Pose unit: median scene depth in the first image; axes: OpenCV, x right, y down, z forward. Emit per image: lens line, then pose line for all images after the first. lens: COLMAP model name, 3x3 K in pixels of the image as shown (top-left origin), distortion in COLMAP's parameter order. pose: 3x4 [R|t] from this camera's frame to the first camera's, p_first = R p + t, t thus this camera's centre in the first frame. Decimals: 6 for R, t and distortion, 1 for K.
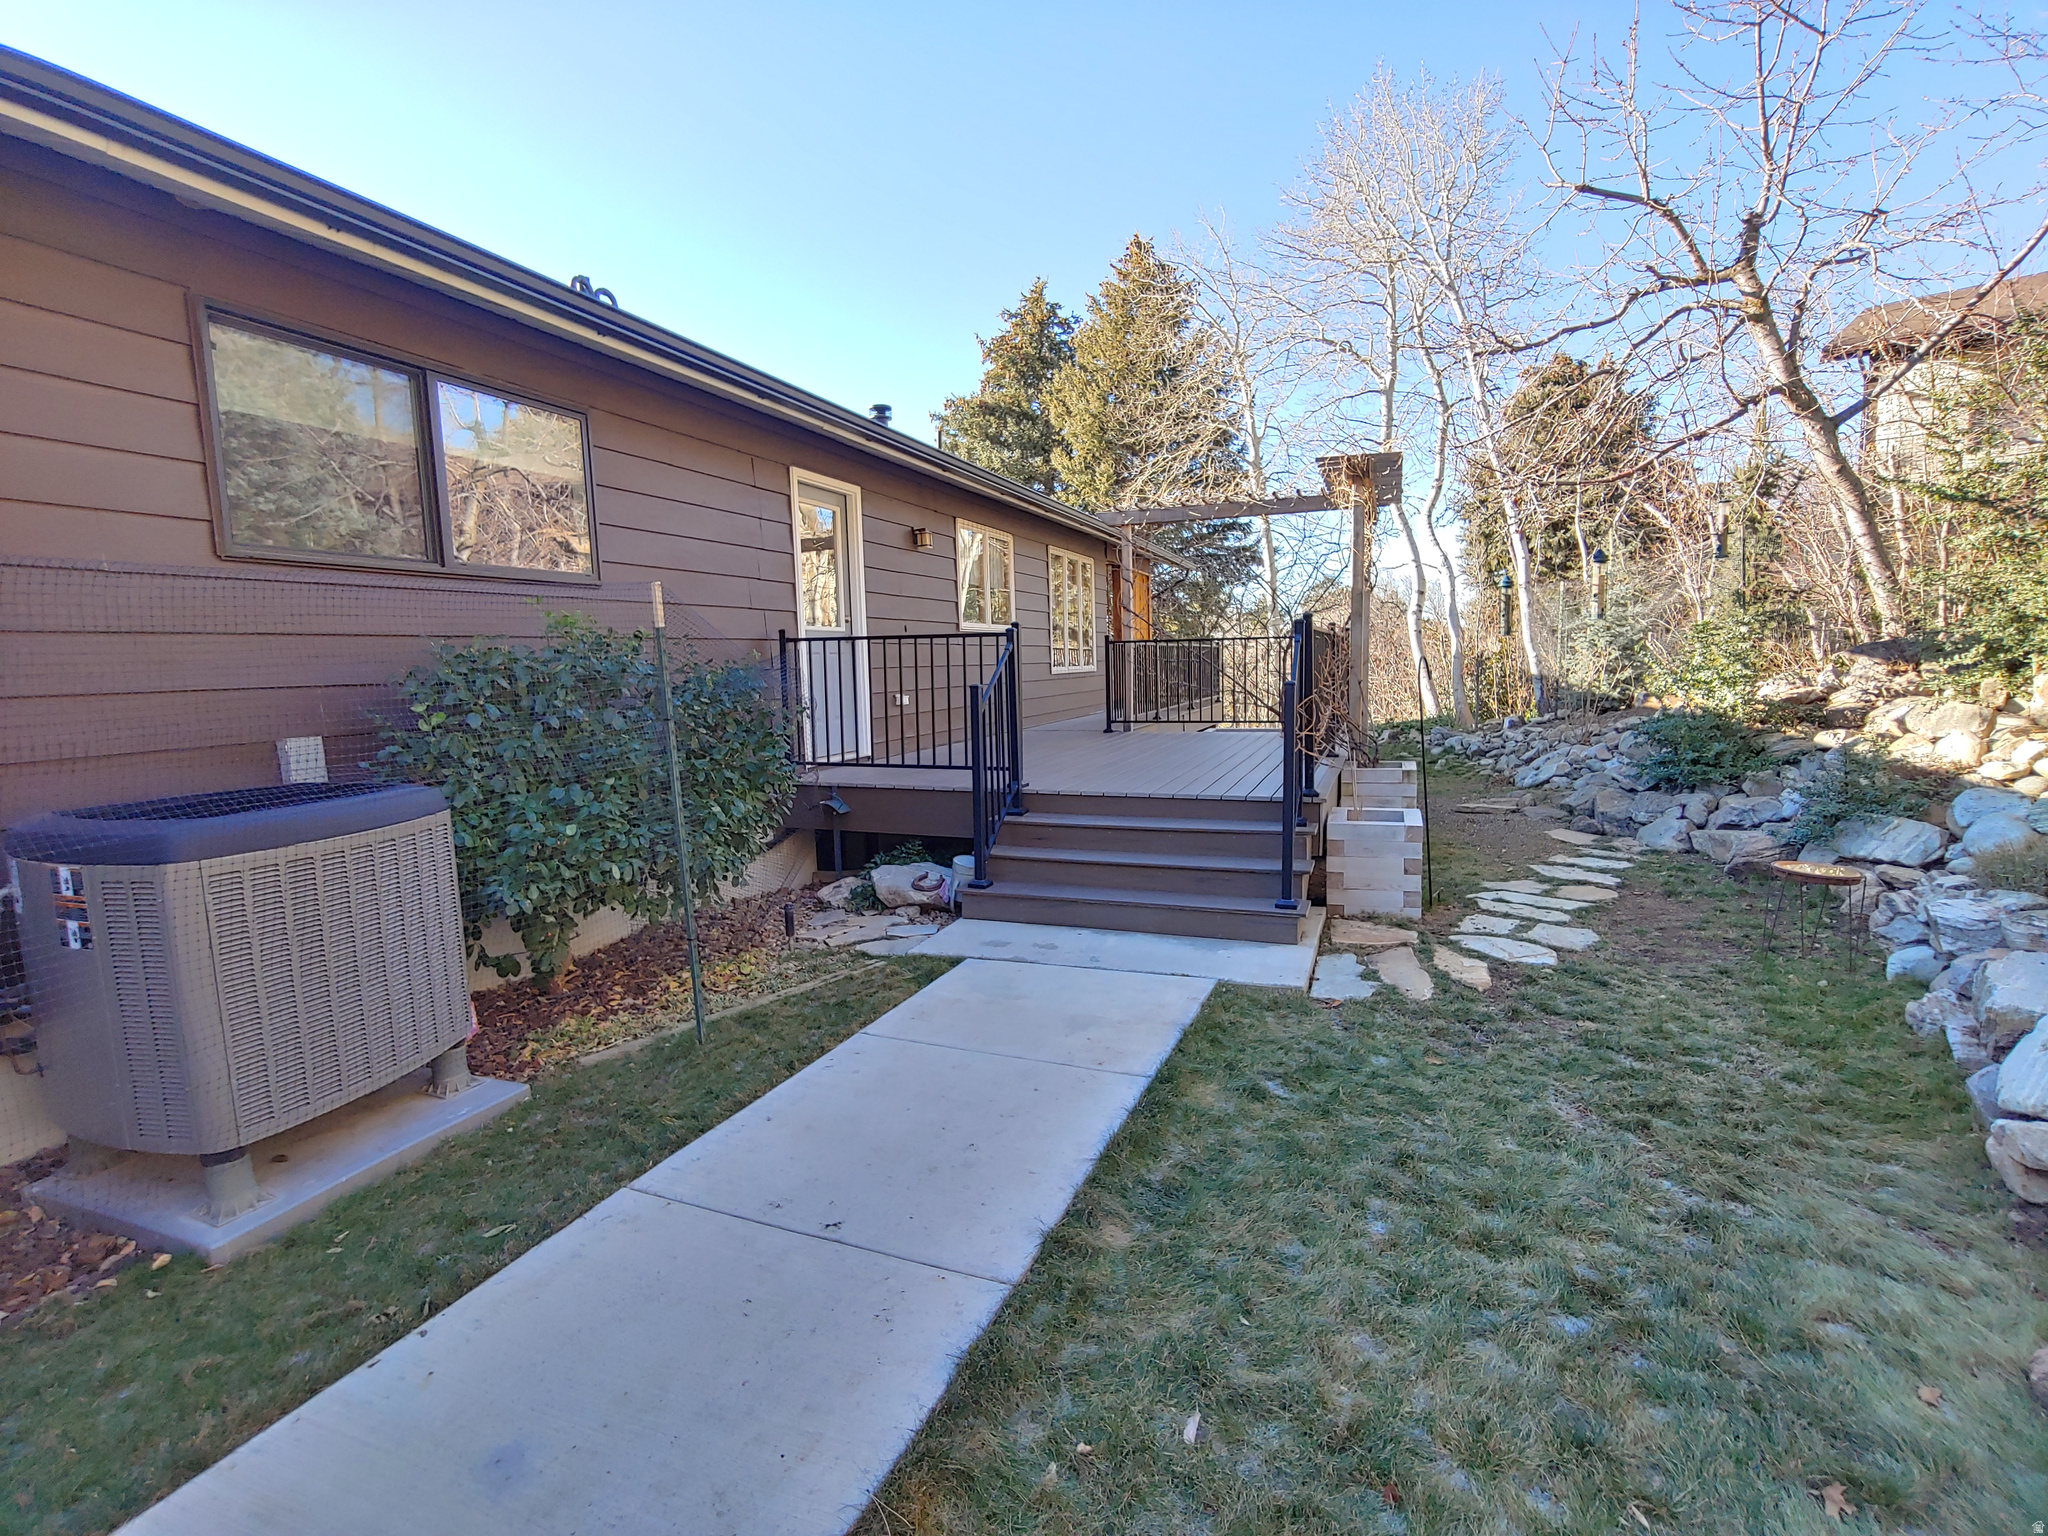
lens RADIAL K [[952.5, 0, 1024.0], [0, 952.5, 768.0], [0, 0, 1]] dist [-0.000144, -0.000019]
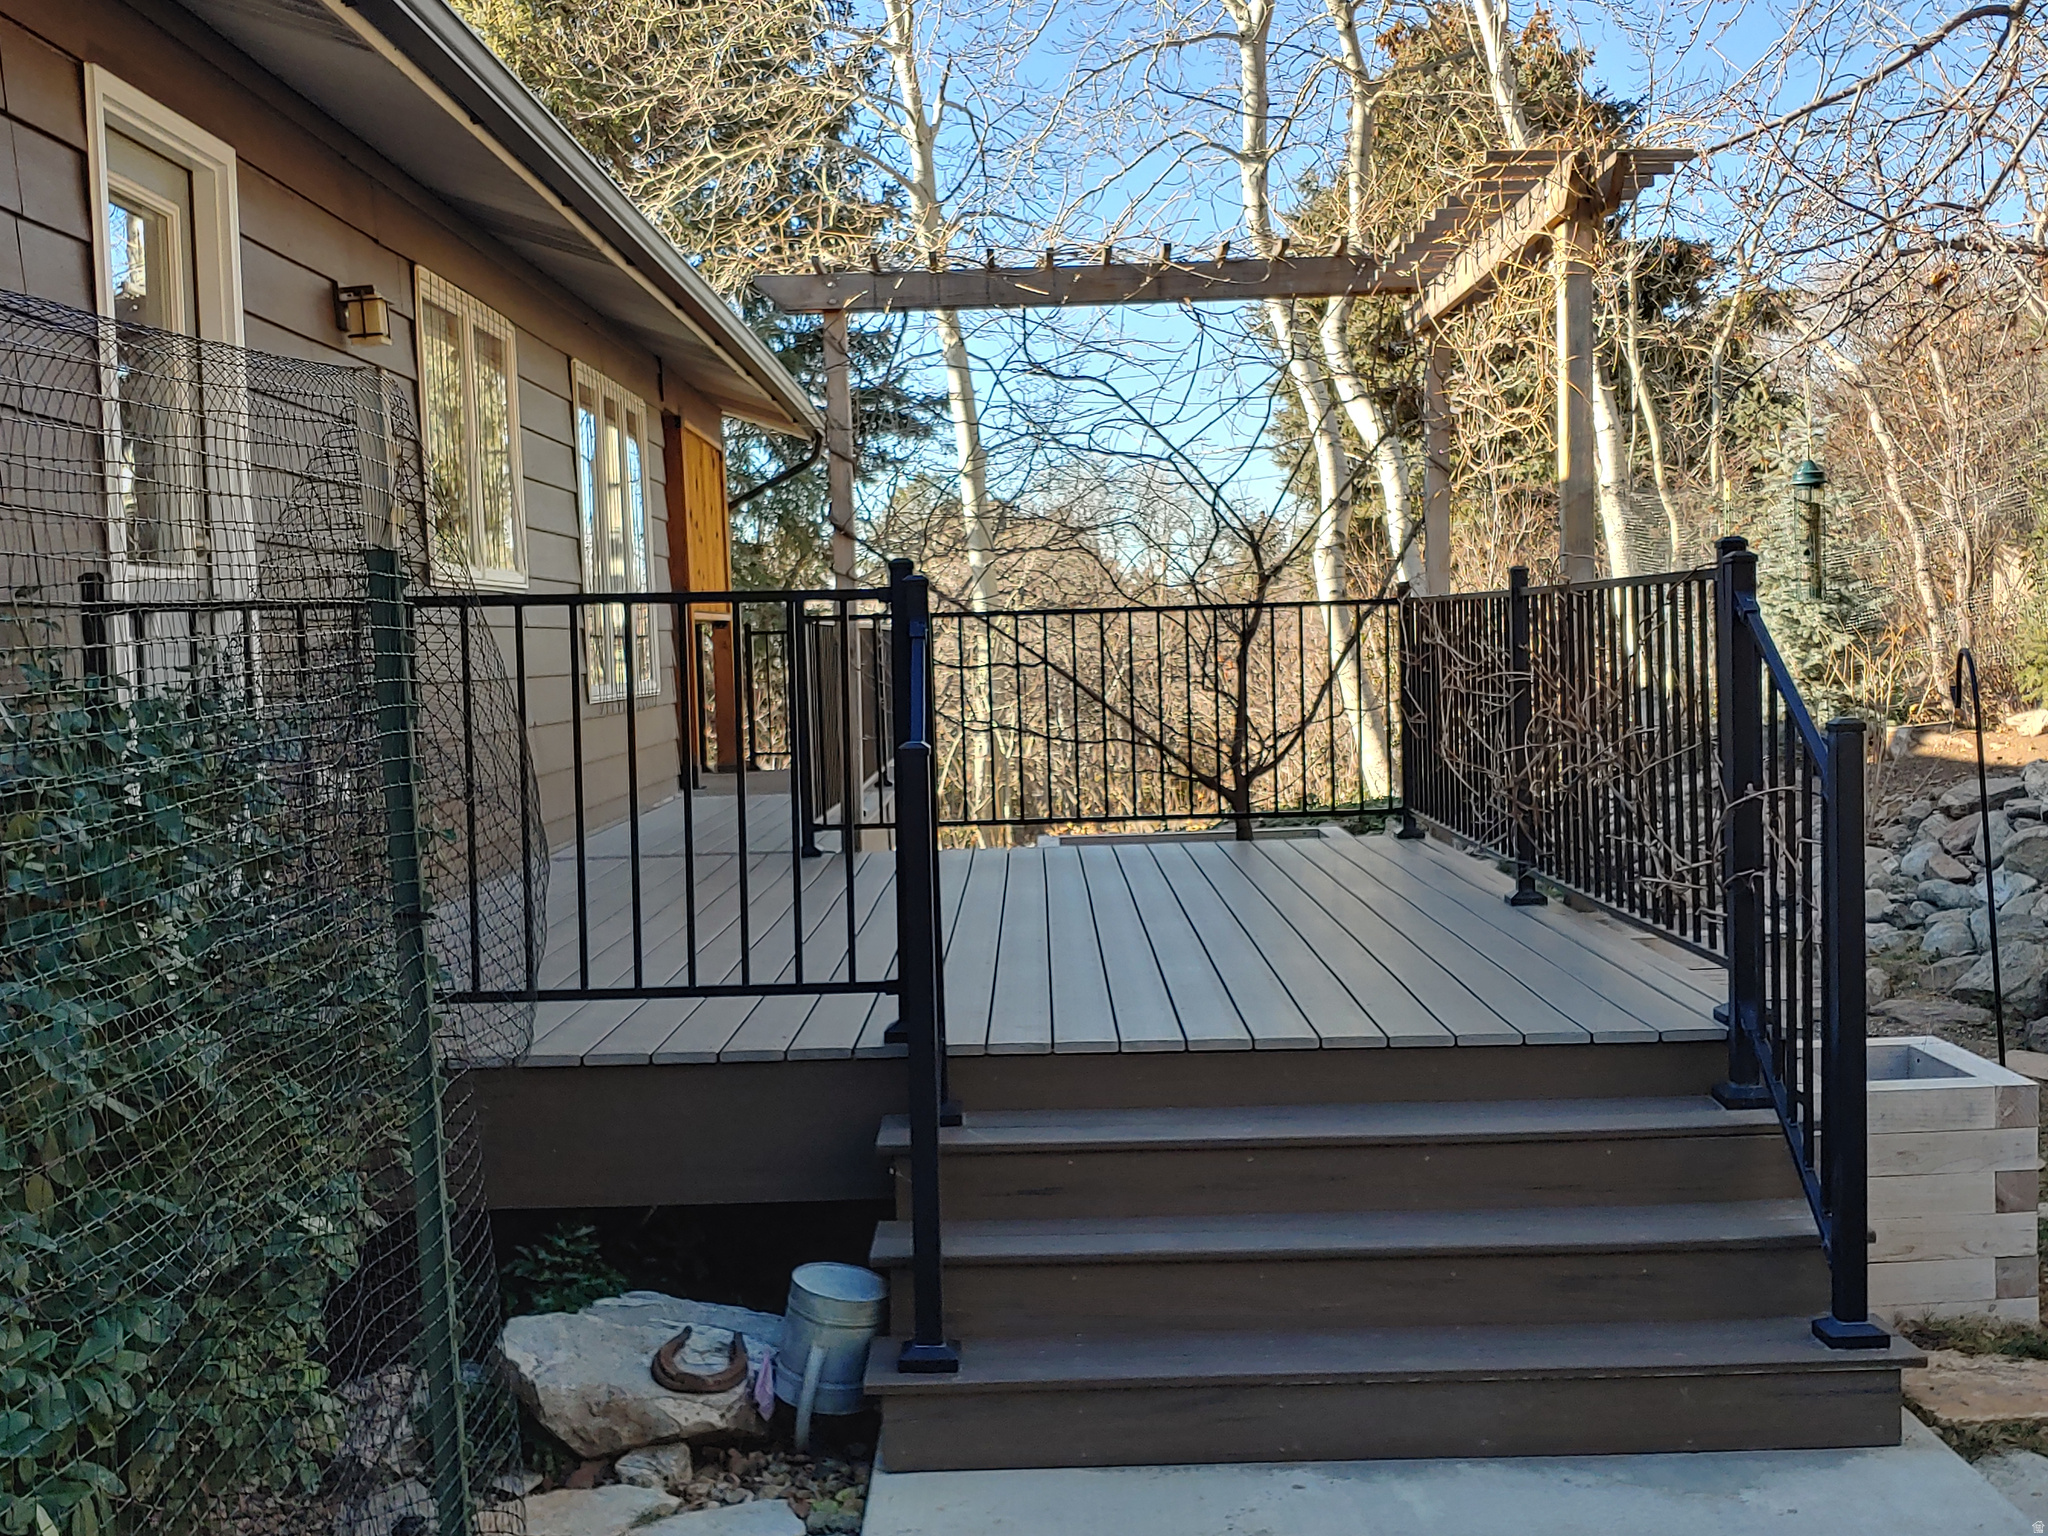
lens RADIAL K [[2317.4, 0, 1024.0], [0, 2317.4, 768.0], [0, 0, 1]] dist [0.012029, -0.006318]
pose [[0.938216, -0.022855, 0.345295, -0.262139], [0.045689, 0.997263, -0.058133, -0.028007], [-0.343021, 0.070318, 0.936692, 0.221154]]
